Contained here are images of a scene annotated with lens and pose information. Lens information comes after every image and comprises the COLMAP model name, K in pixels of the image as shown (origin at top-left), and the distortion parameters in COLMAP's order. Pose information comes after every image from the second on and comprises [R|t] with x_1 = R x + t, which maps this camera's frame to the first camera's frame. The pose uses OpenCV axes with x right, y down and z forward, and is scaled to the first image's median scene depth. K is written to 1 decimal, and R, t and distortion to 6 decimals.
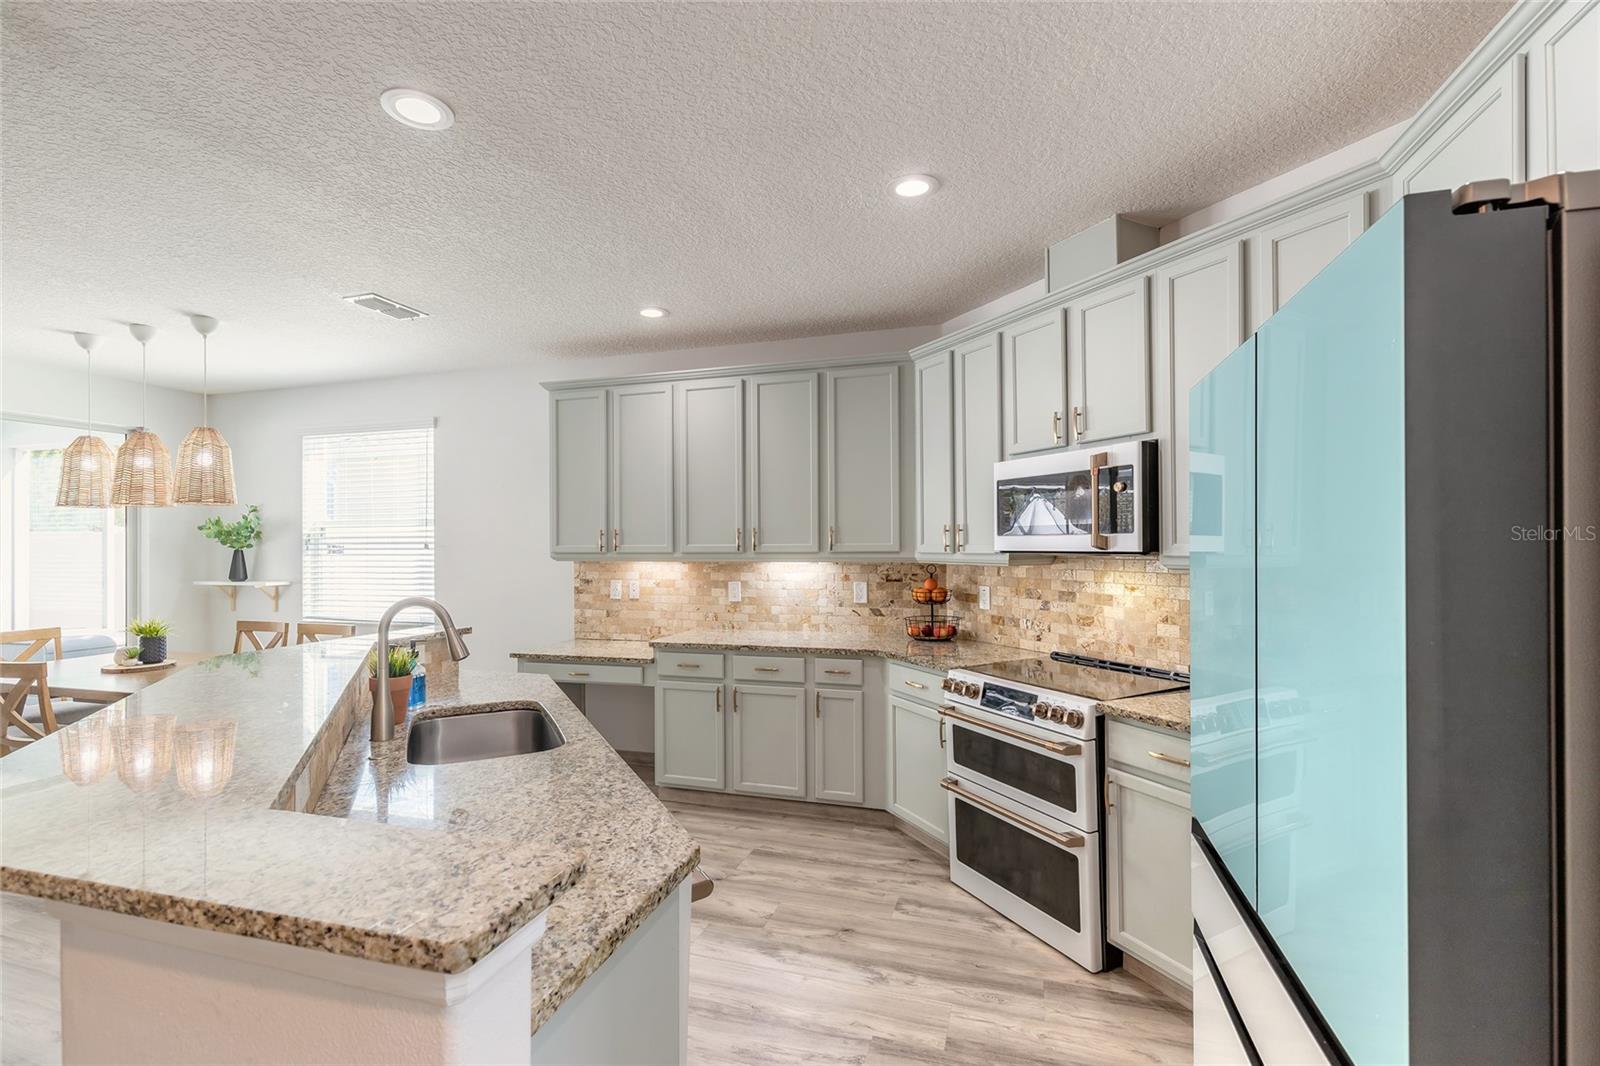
lens RADIAL K [[721.6, 0, 797.0], [0, 721.6, 539.4], [0, 0, 1]] dist [0.005383, -0.000505]
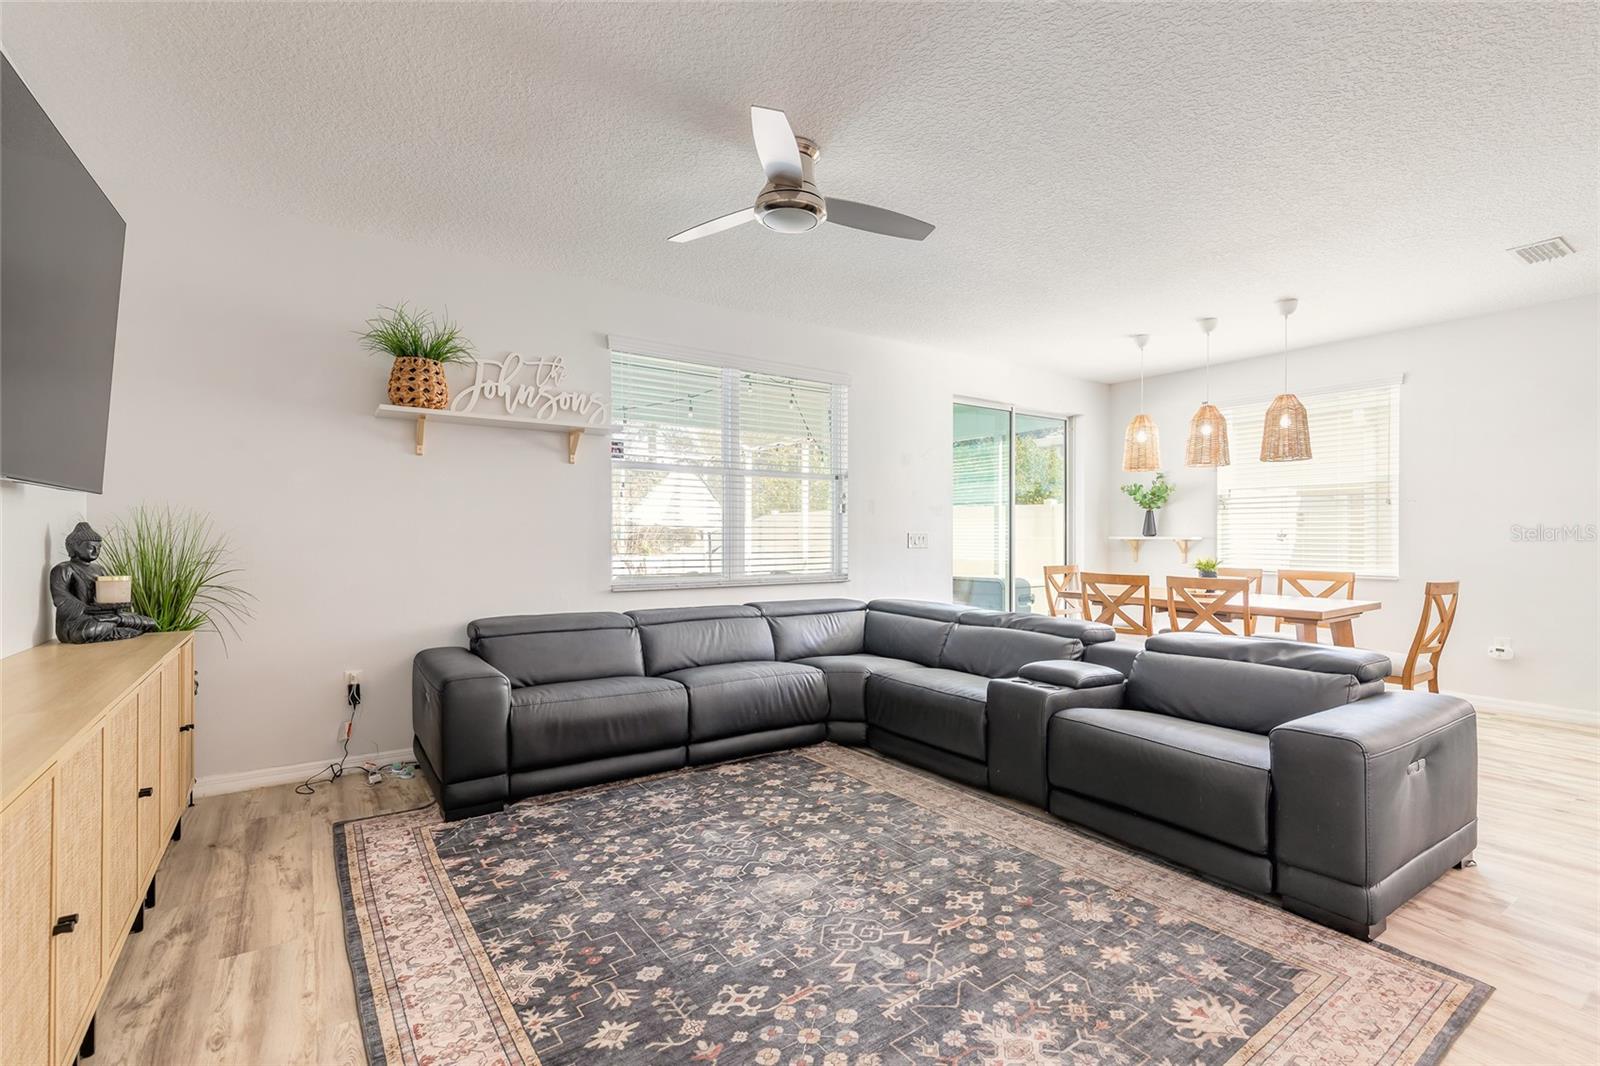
lens RADIAL K [[721.6, 0, 797.0], [0, 721.6, 539.4], [0, 0, 1]] dist [0.005383, -0.000505]
pose [[0.789432, 0.011129, -0.613738, -0.938122], [-0.001897, 0.999875, 0.015691, 0.084397], [0.613836, -0.011223, 0.789354, -0.558225]]
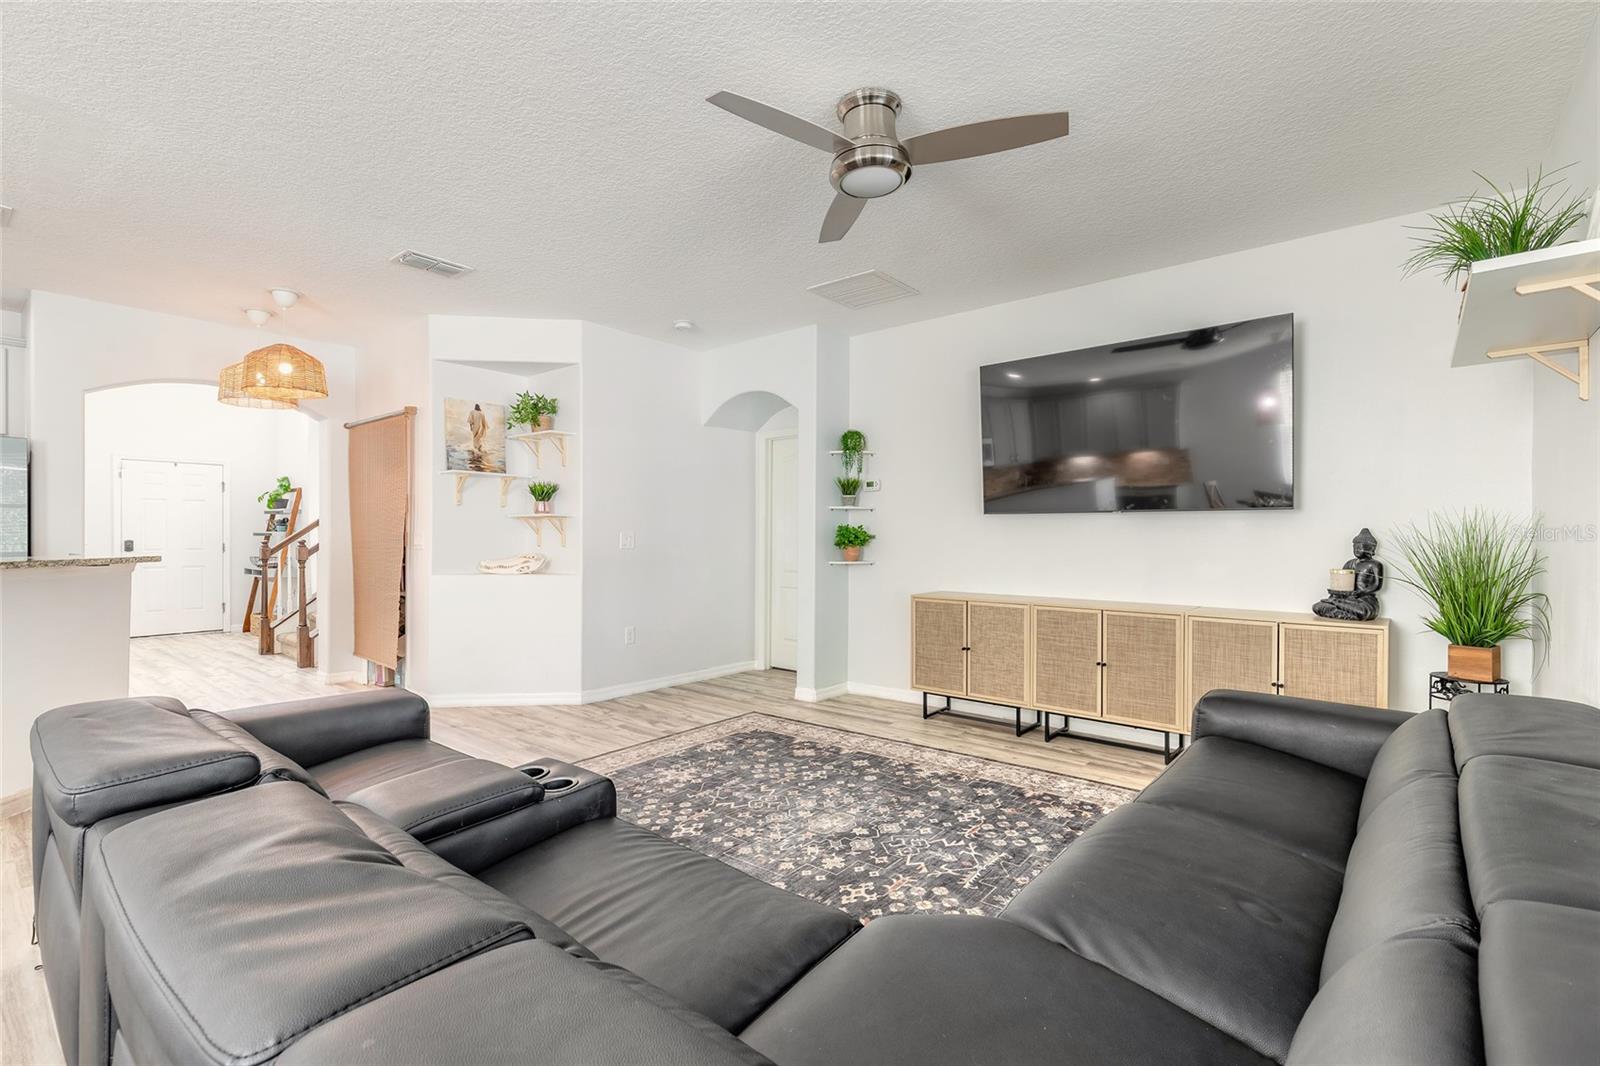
lens RADIAL K [[721.6, 0, 797.0], [0, 721.6, 539.4], [0, 0, 1]] dist [0.005383, -0.000505]
pose [[-0.925718, 0.002564, 0.378206, -1.755749], [0.000669, 0.999987, -0.005141, 0.101083], [-0.378214, -0.004506, -0.925707, 0.975034]]
